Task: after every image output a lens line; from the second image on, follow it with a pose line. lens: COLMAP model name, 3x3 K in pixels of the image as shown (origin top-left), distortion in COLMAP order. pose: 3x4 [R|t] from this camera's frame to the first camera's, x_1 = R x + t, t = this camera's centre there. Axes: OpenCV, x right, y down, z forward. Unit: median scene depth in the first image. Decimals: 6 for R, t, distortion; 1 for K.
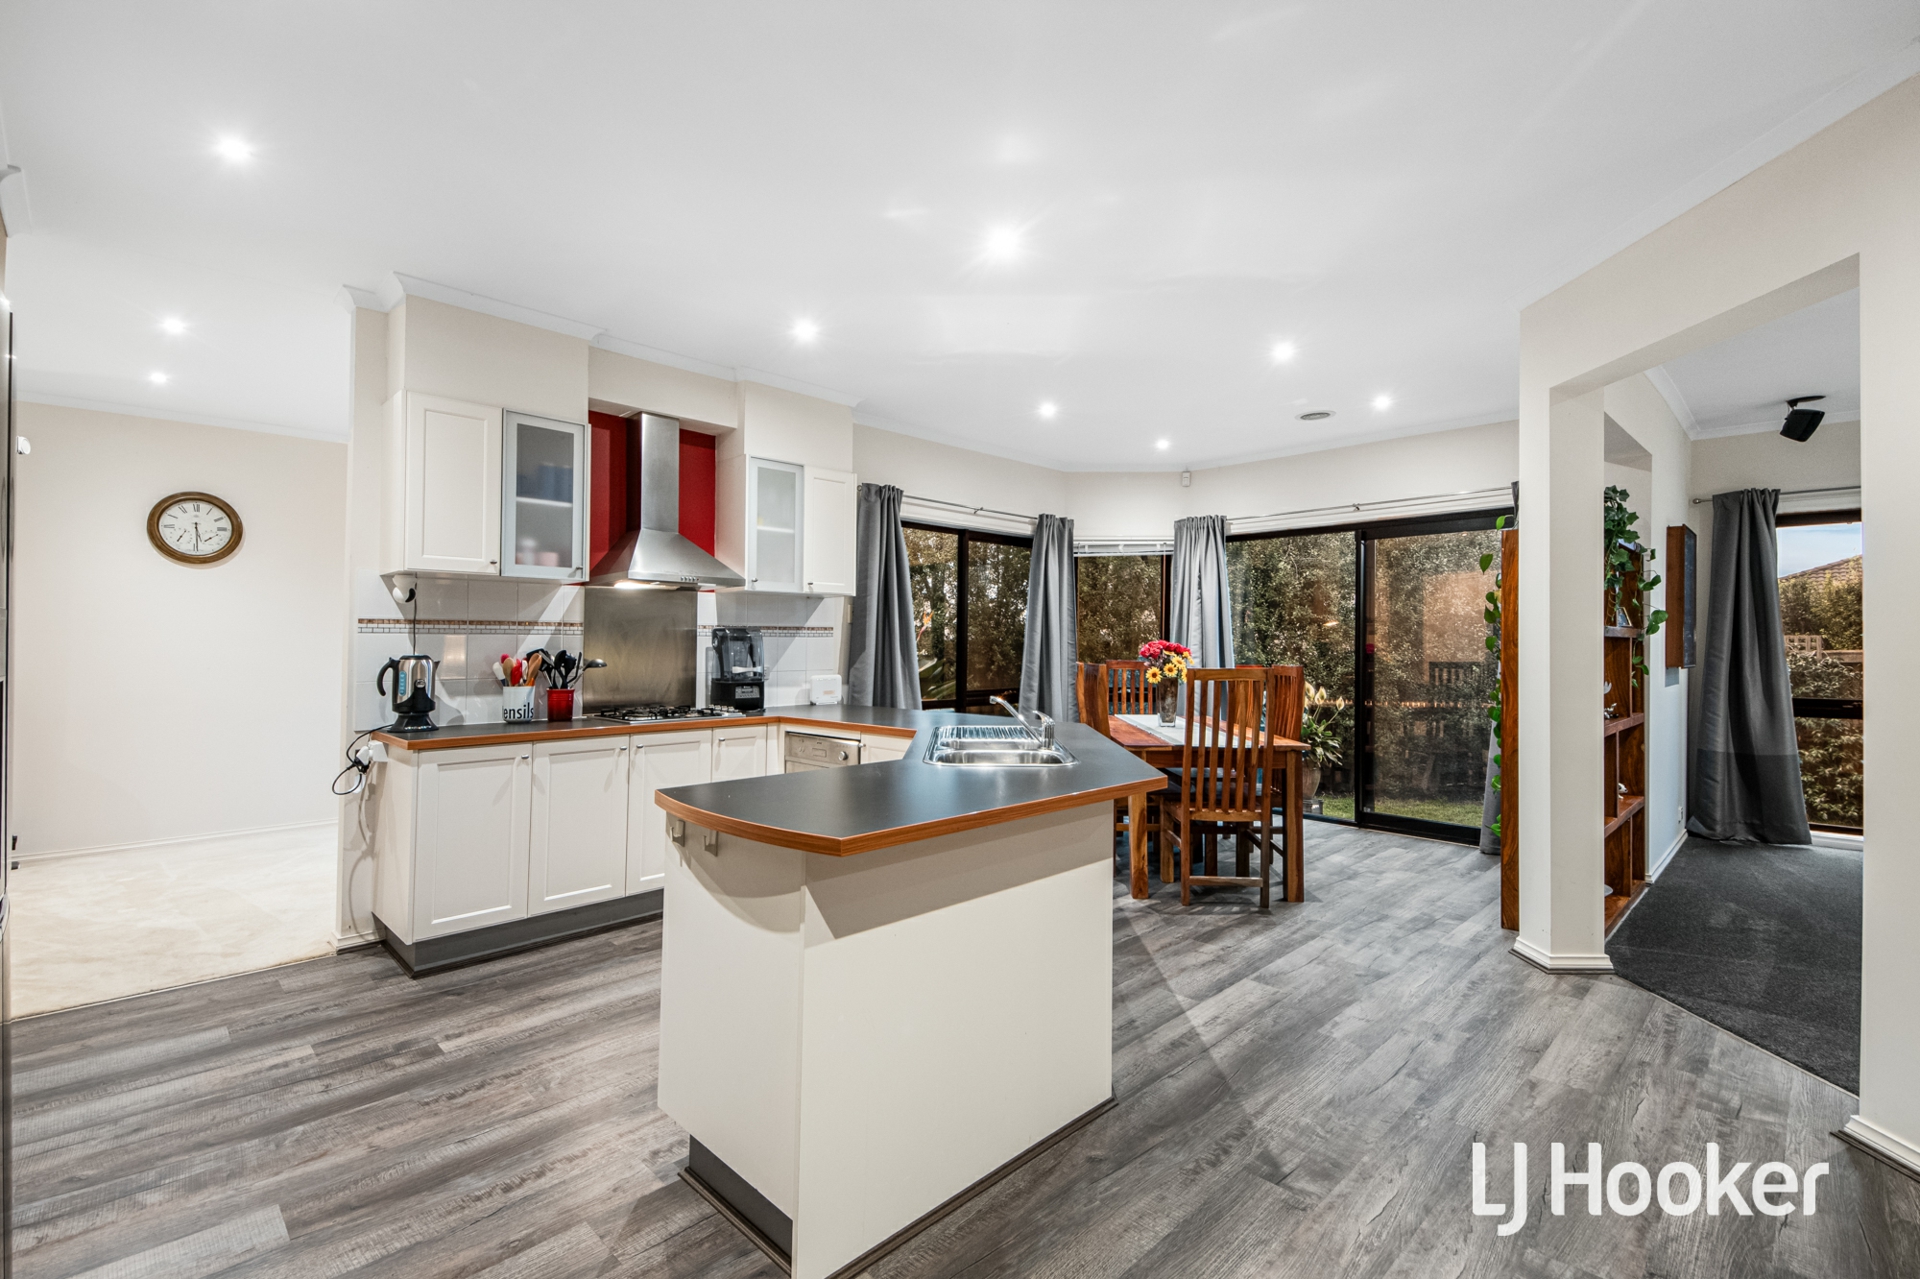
lens RADIAL K [[865.3, 0, 955.9], [0, 865.3, 650.1], [0, 0, 1]] dist [0.022246, -0.000959]
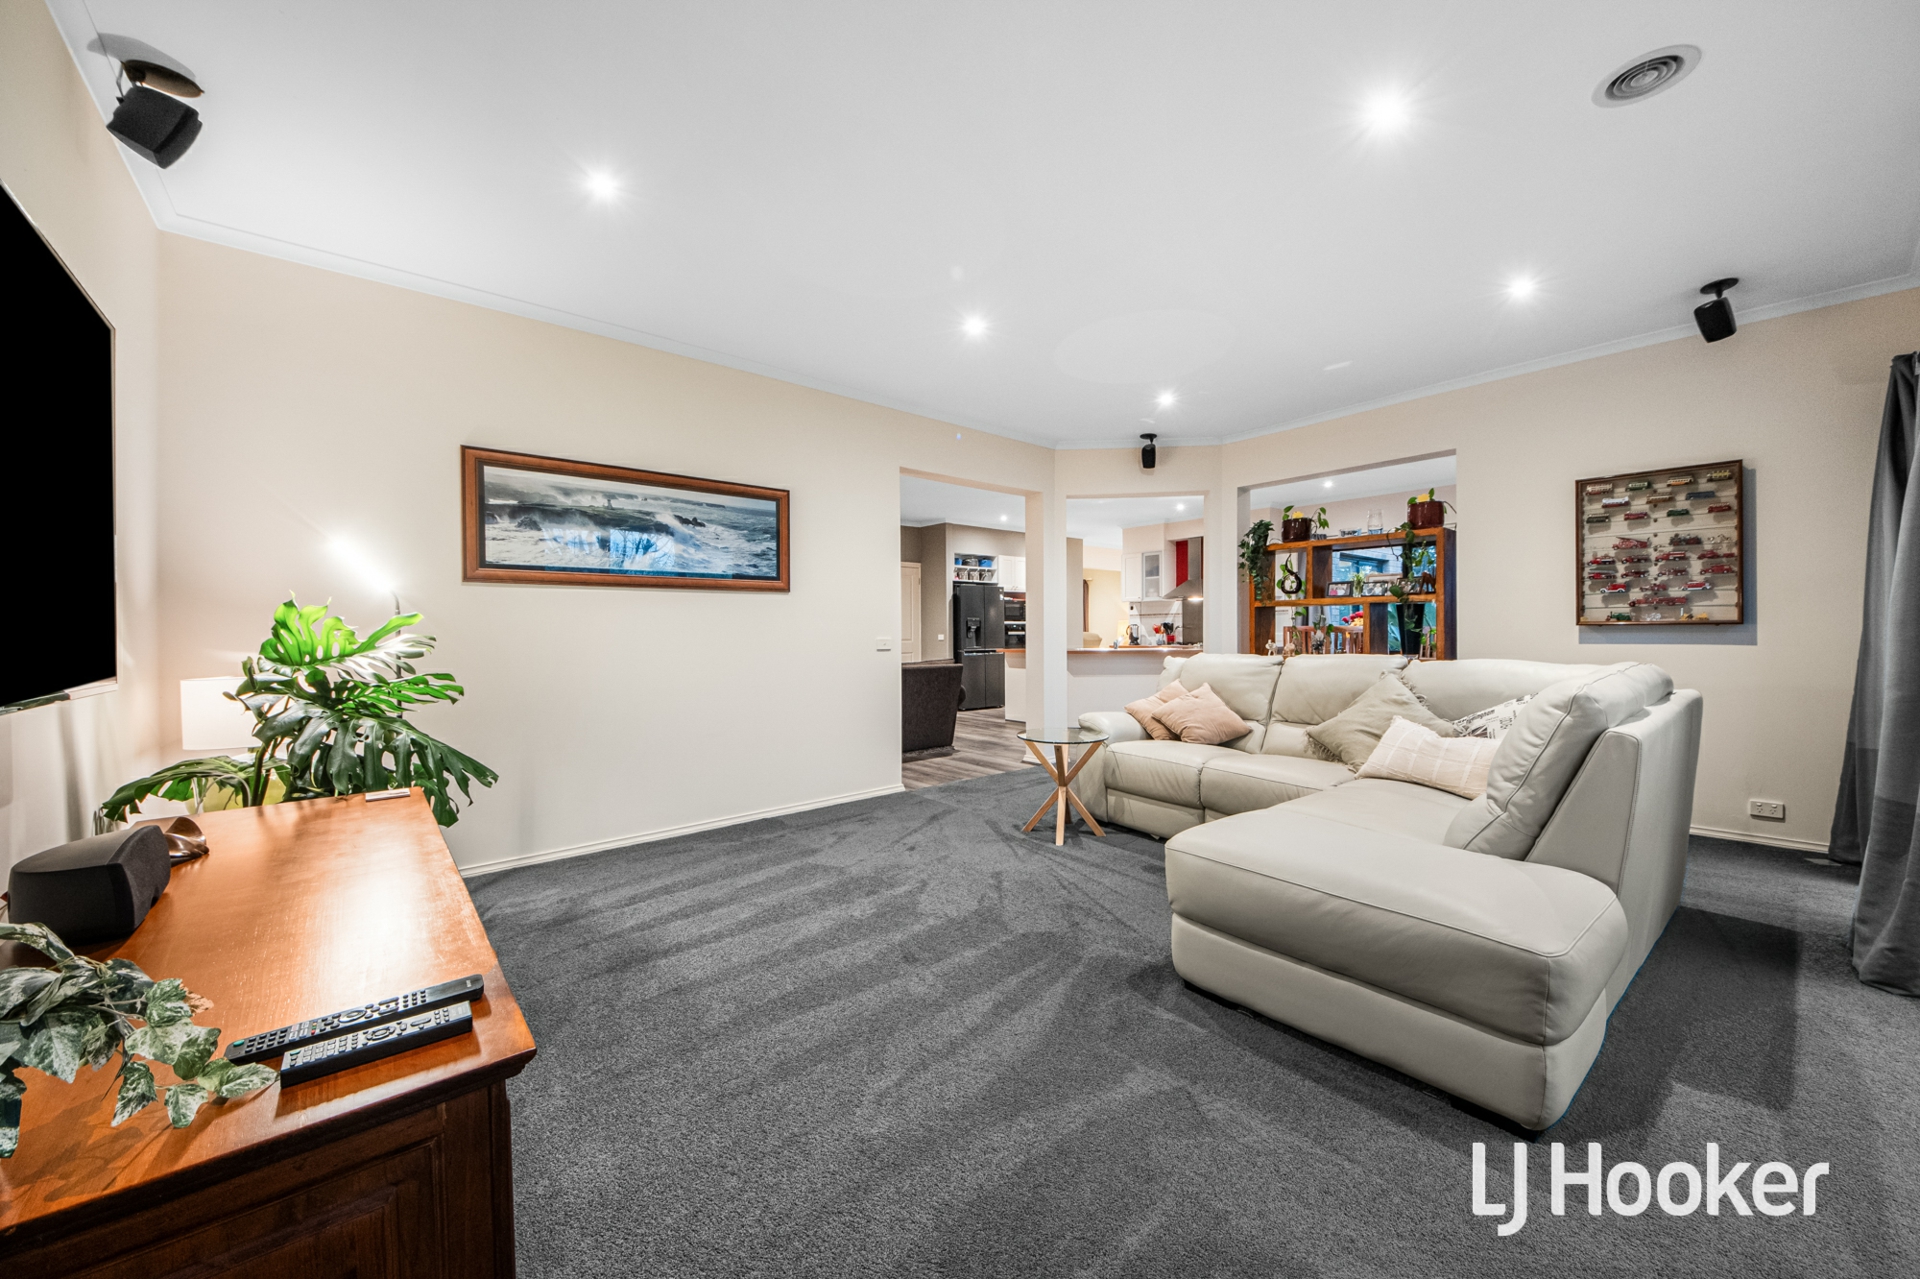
lens RADIAL K [[694.3, 0, 960.0], [0, 694.3, 639.5], [0, 0, 1]] dist [-0.008503, 0.000004]
pose [[-0.060126, 0.008418, -0.998155, 1.950986], [0.005864, 0.999950, 0.008080, 0.034365], [0.998174, -0.005368, -0.060172, 0.383779]]
